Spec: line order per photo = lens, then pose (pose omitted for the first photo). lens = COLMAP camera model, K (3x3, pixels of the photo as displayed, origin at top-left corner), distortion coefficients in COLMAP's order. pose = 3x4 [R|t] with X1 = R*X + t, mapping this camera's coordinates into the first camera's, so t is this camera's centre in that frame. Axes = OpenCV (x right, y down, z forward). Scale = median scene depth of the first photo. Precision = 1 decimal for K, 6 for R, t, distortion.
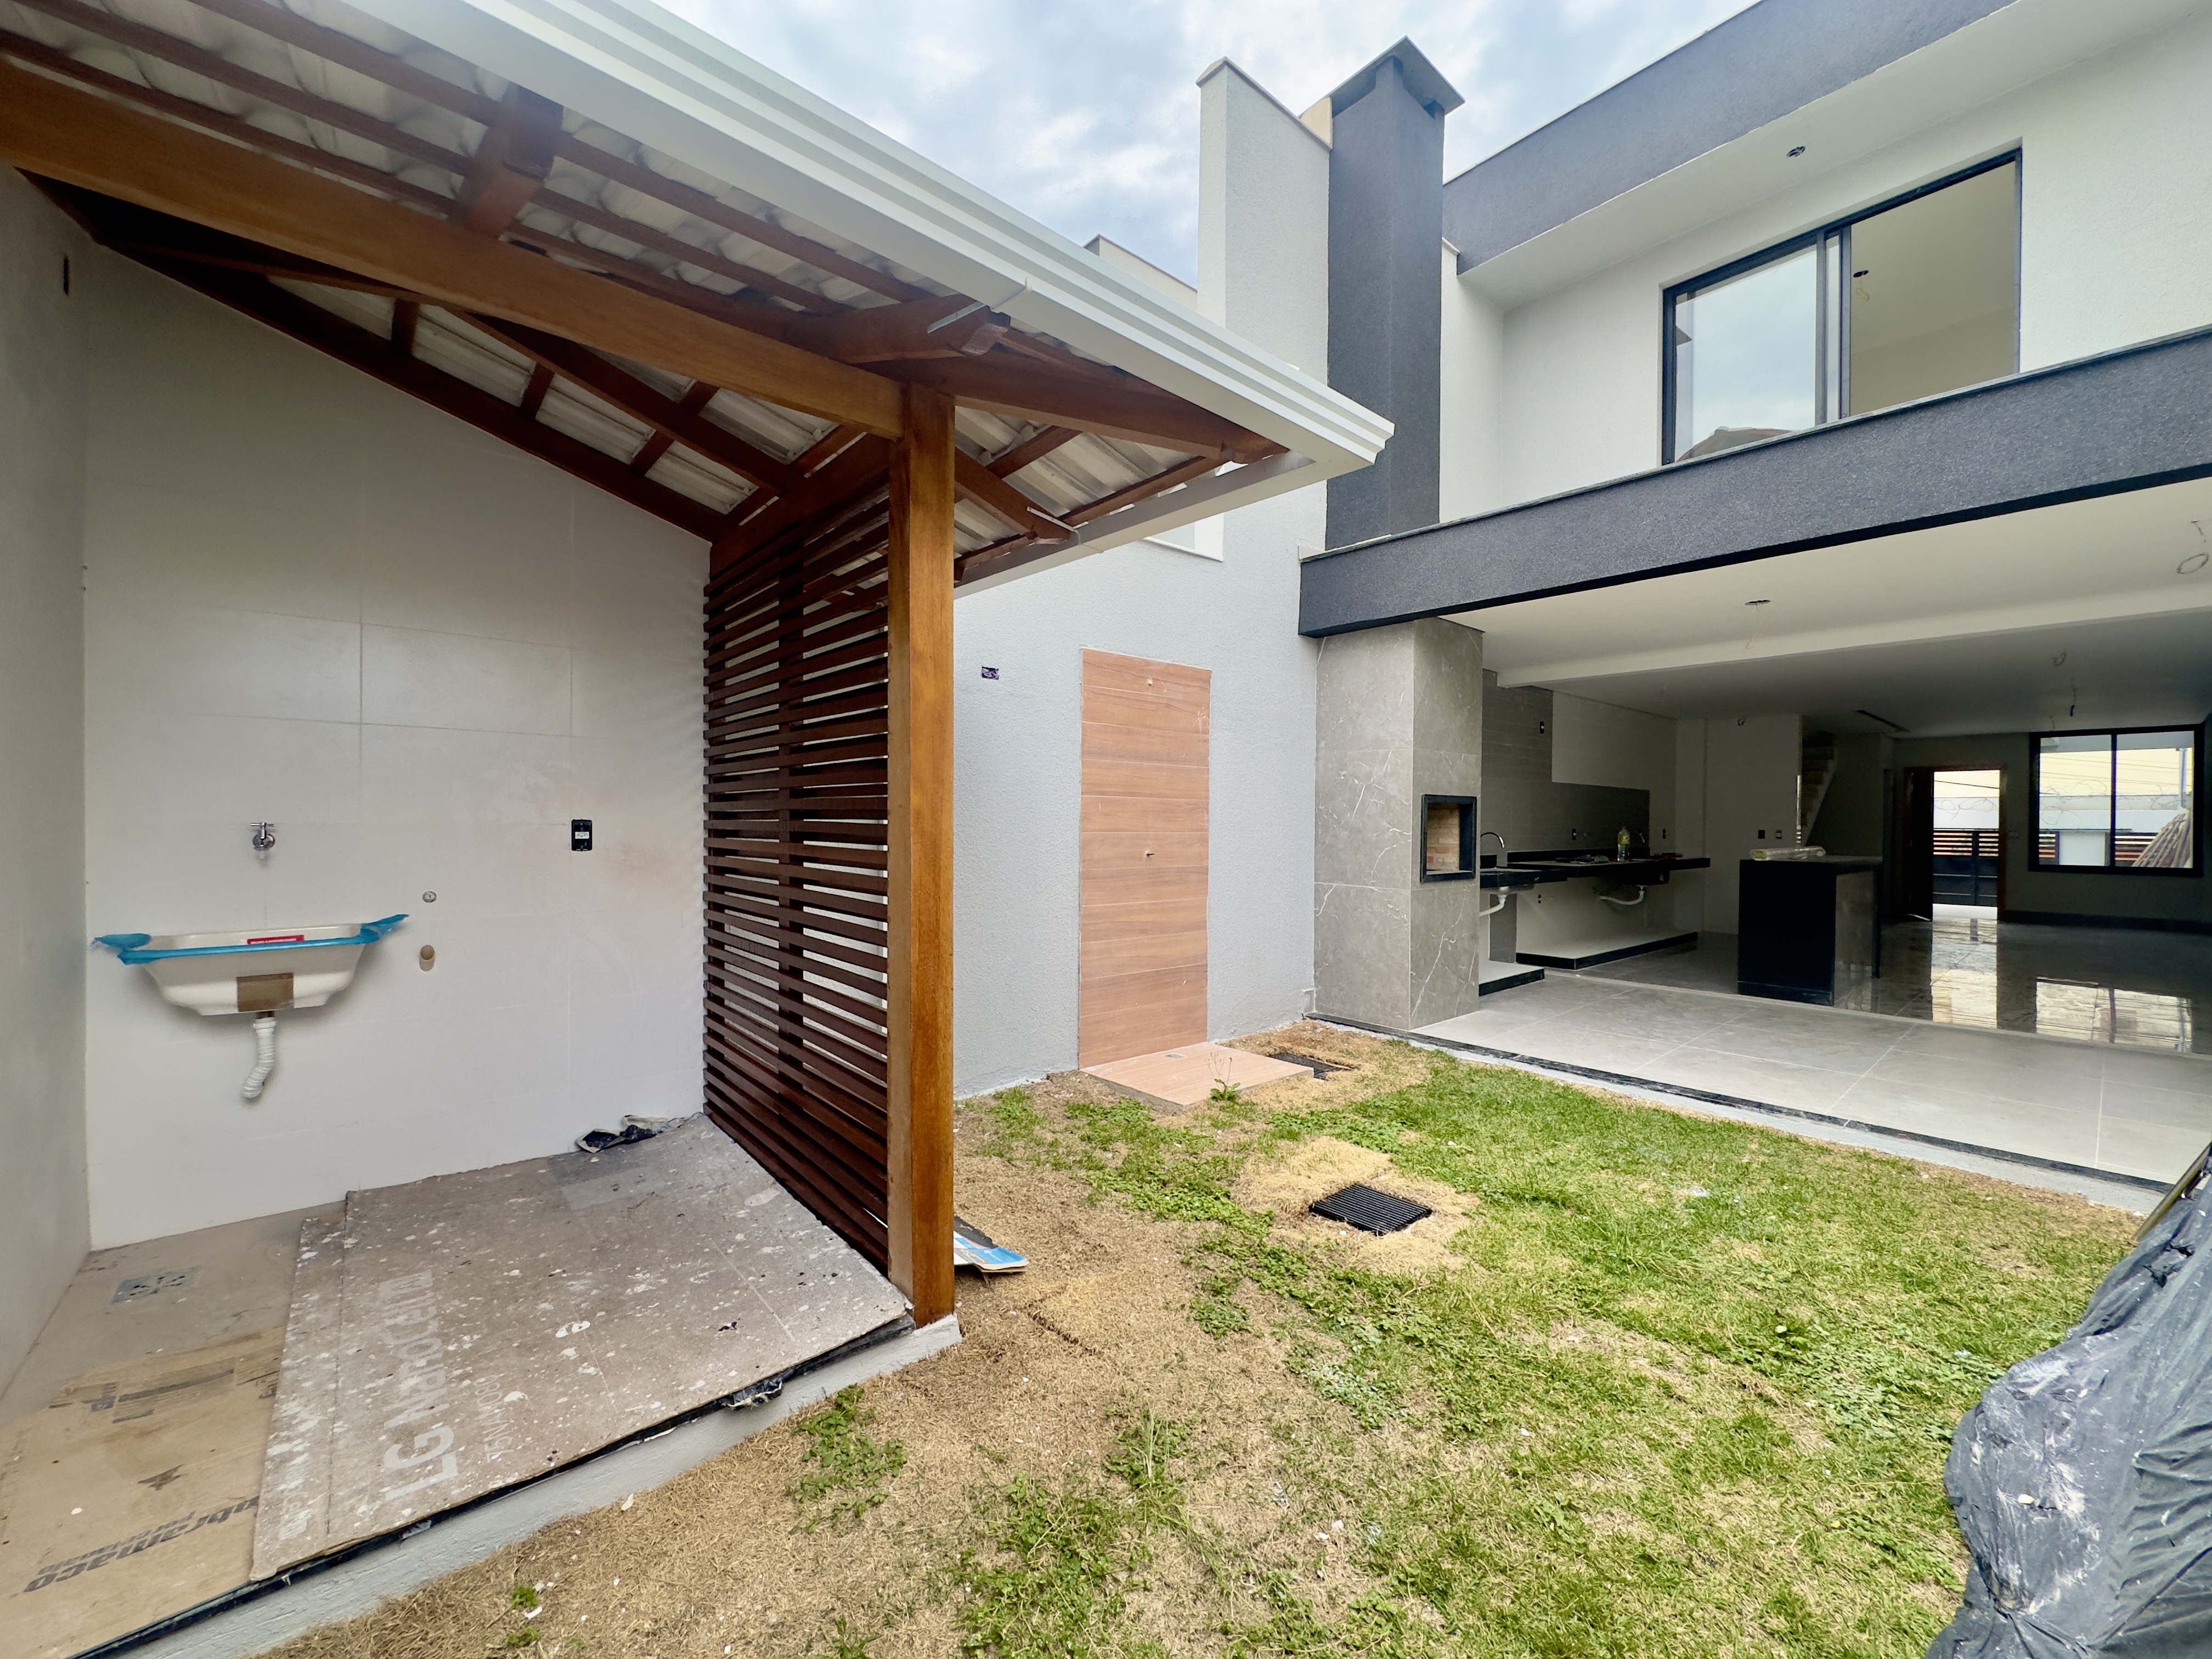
lens RADIAL K [[882.4, 0, 1106.0], [0, 882.4, 829.5], [0, 0, 1]] dist [-0.004322, 0.000639]
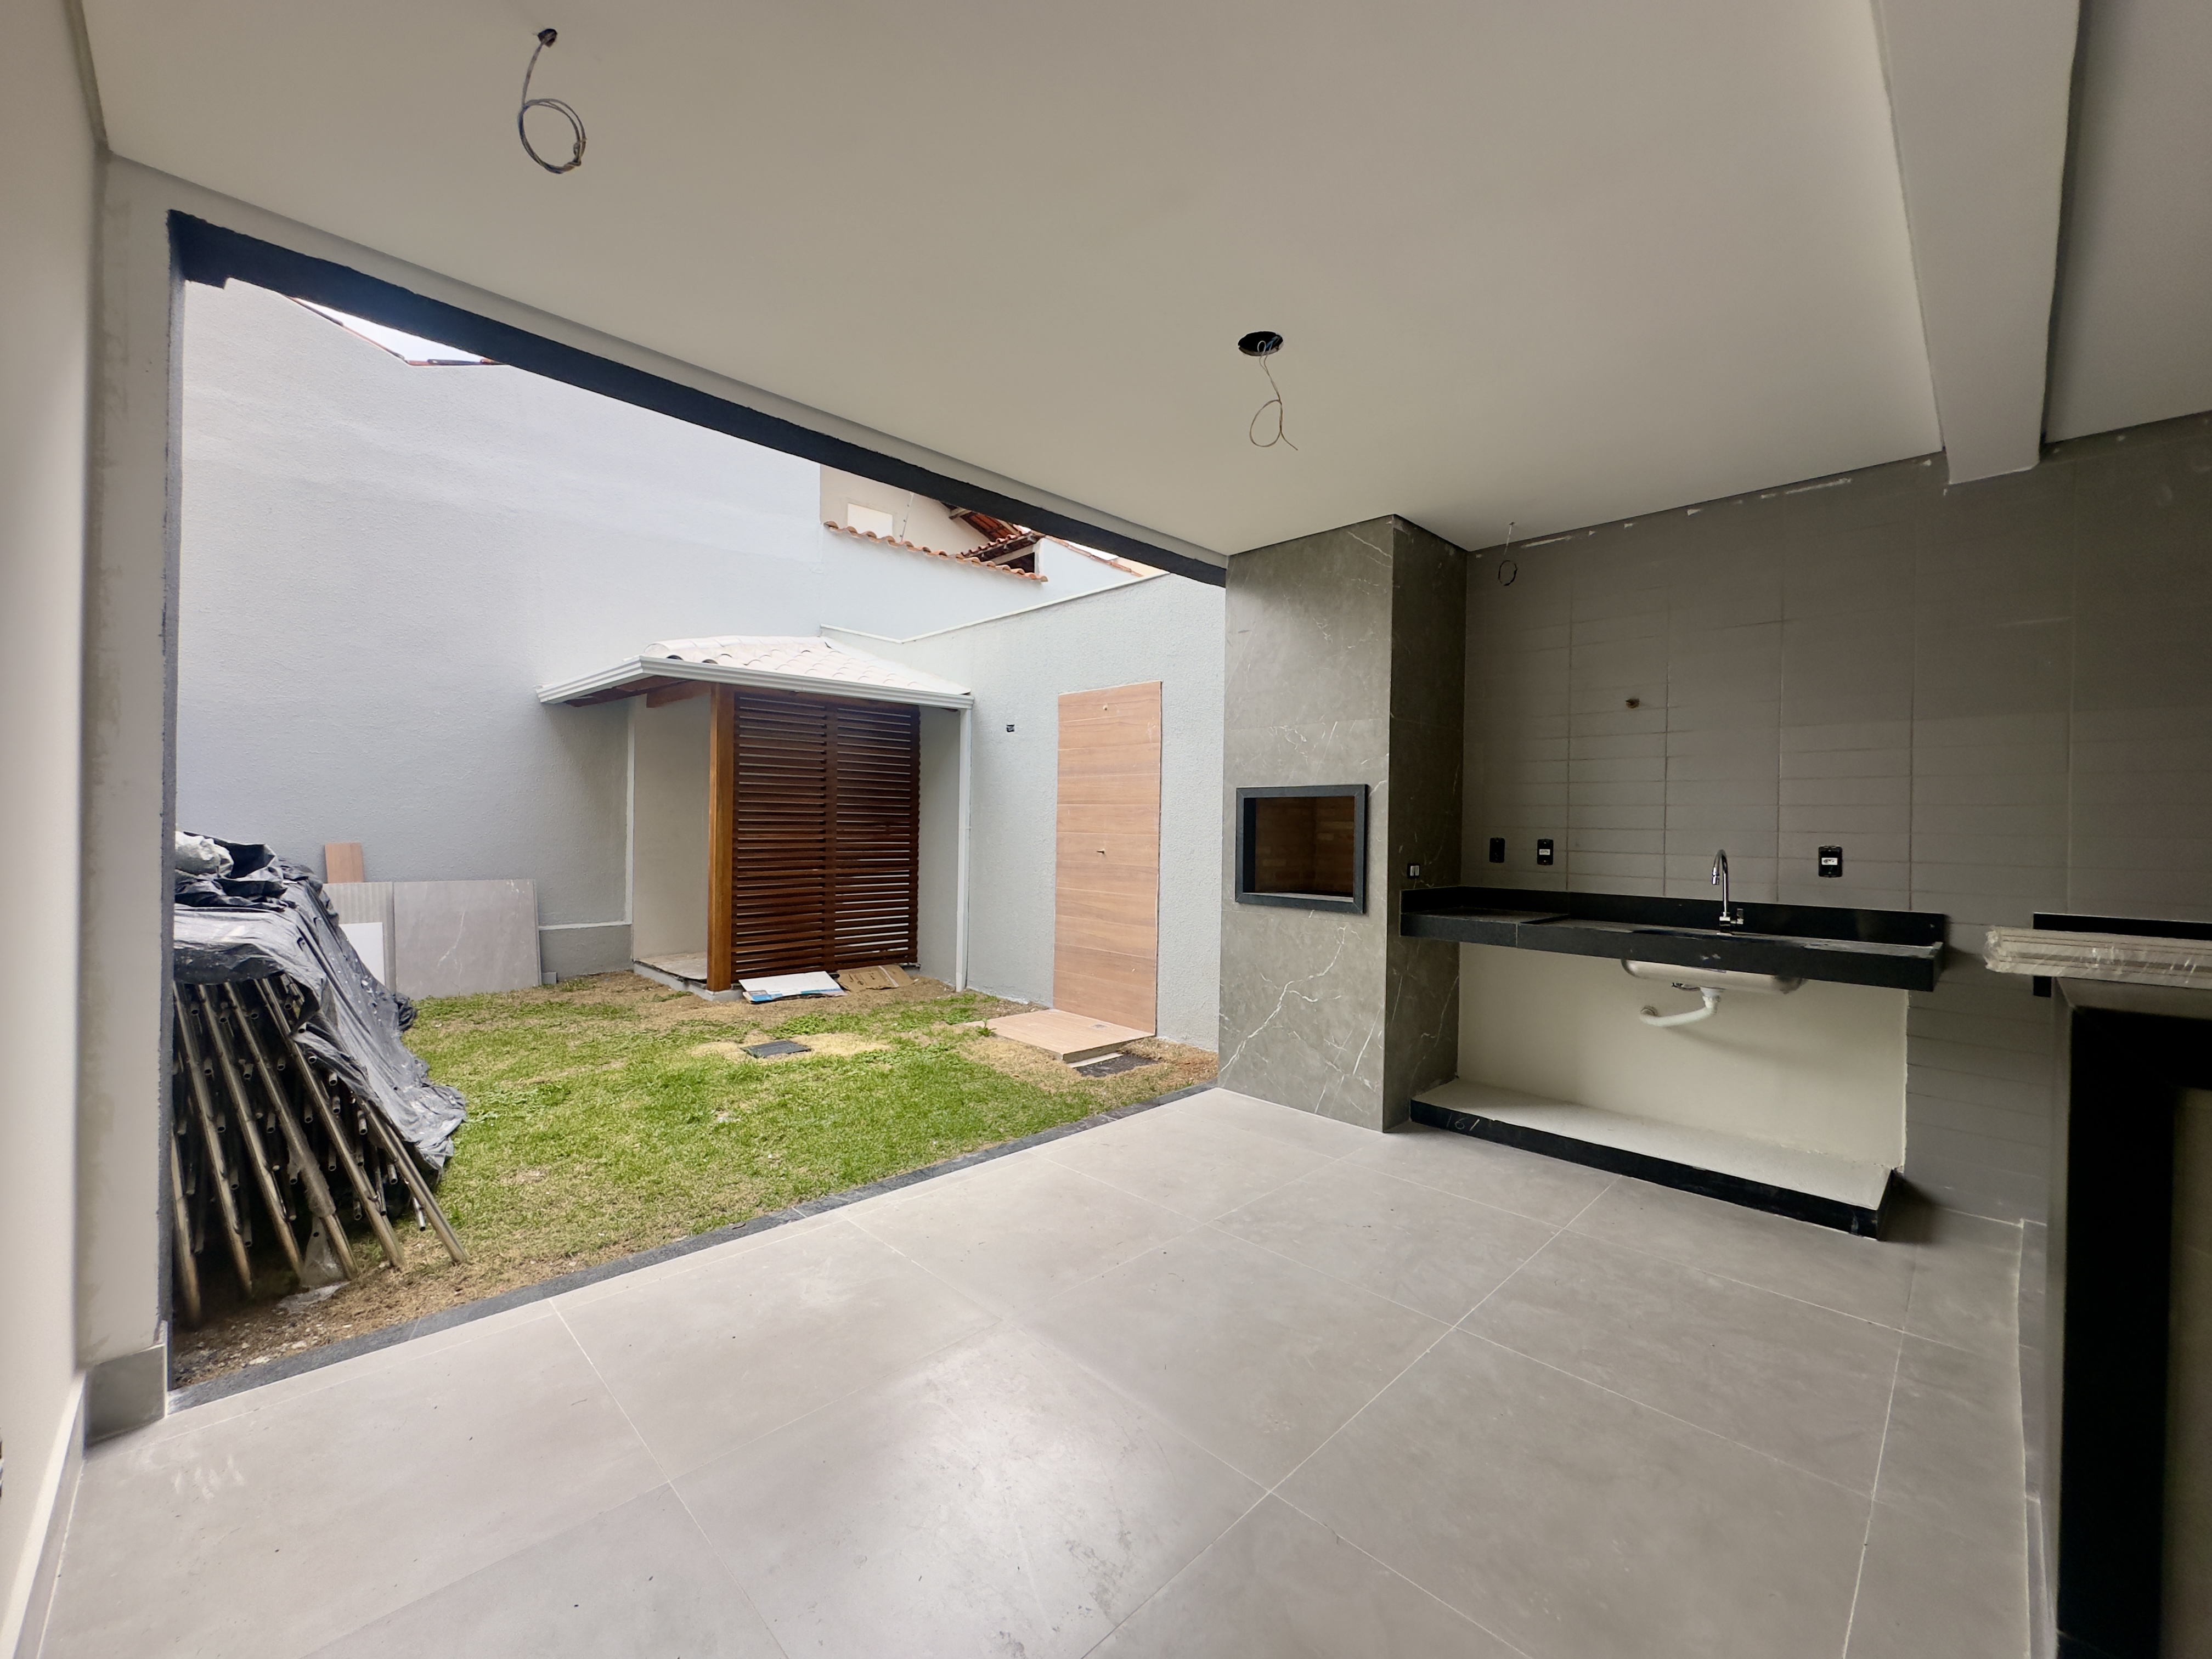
lens RADIAL K [[887.4, 0, 1106.0], [0, 887.4, 829.5], [0, 0, 1]] dist [-0.003287, 0.000961]
pose [[0.070215, -0.000318, -0.997532, 1.177453], [-0.021558, 0.999766, -0.001836, -0.000007], [0.997299, 0.021634, 0.070192, 0.873489]]
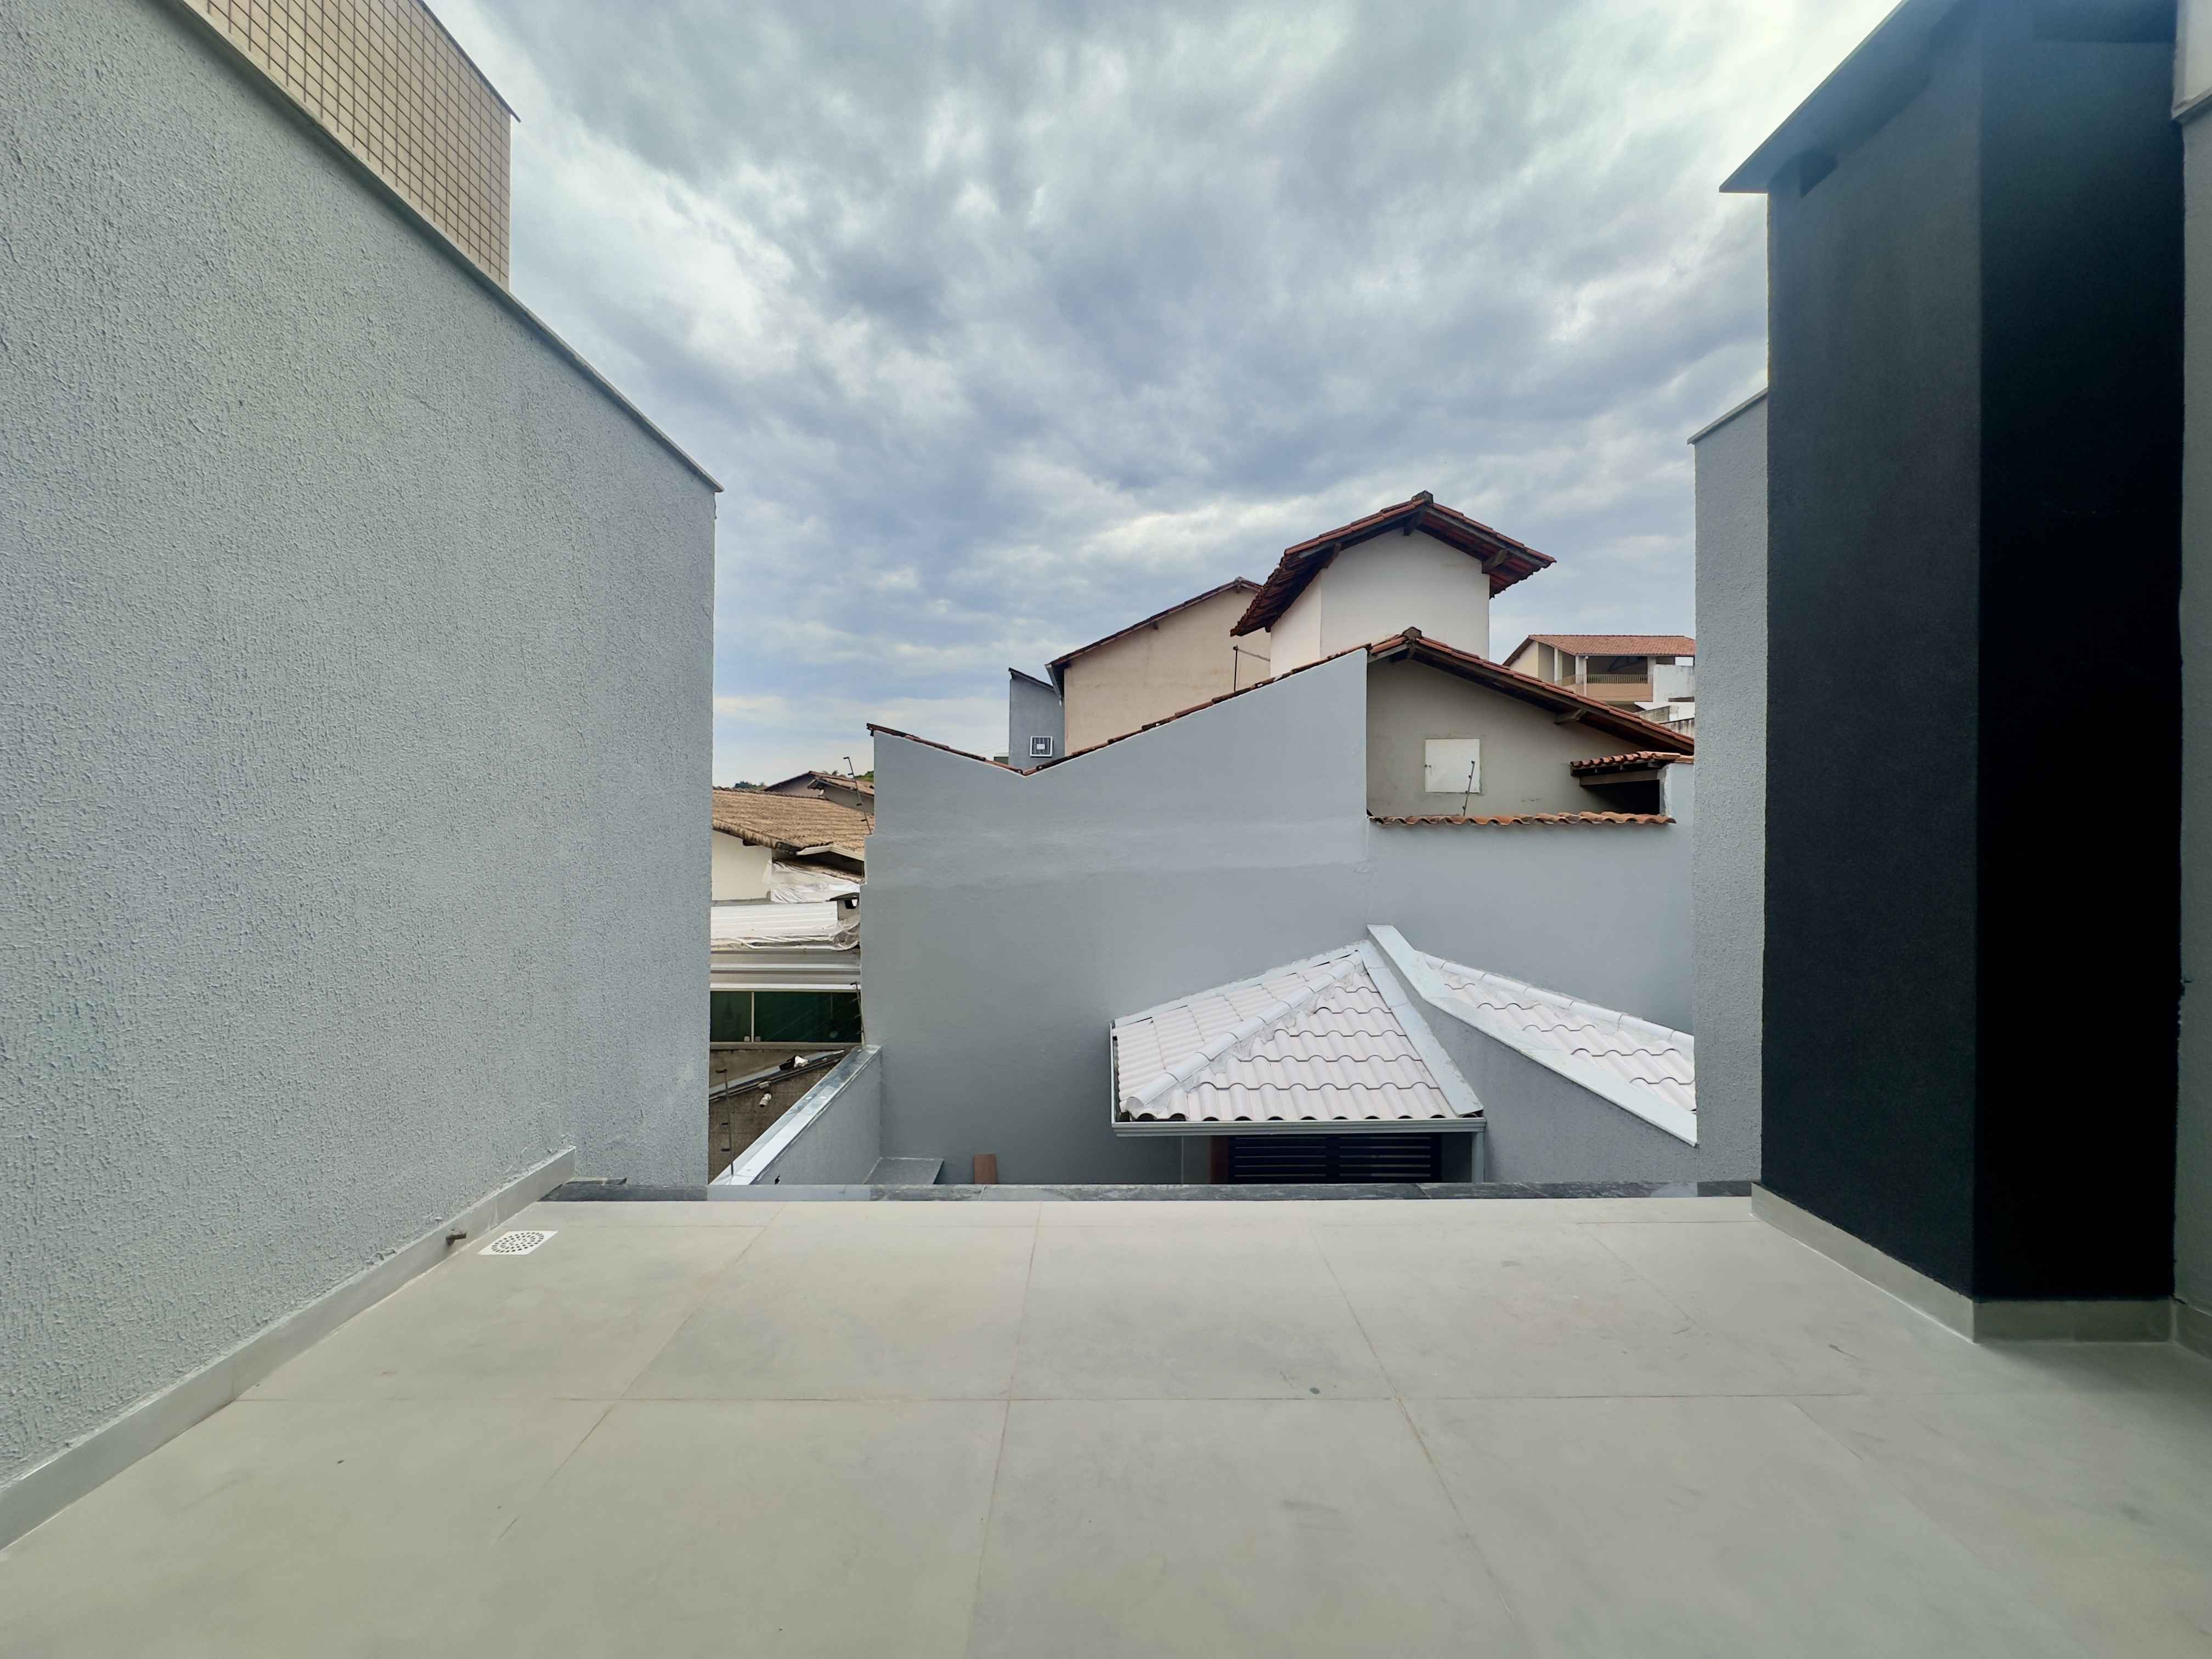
lens RADIAL K [[887.4, 0, 1106.0], [0, 887.4, 829.5], [0, 0, 1]] dist [-0.003287, 0.000961]
pose [[-0.641390, -0.009058, -0.767161, 0.981867], [-0.012734, 0.999918, -0.001160, -0.556813], [0.767109, 0.009024, -0.641453, 1.107295]]
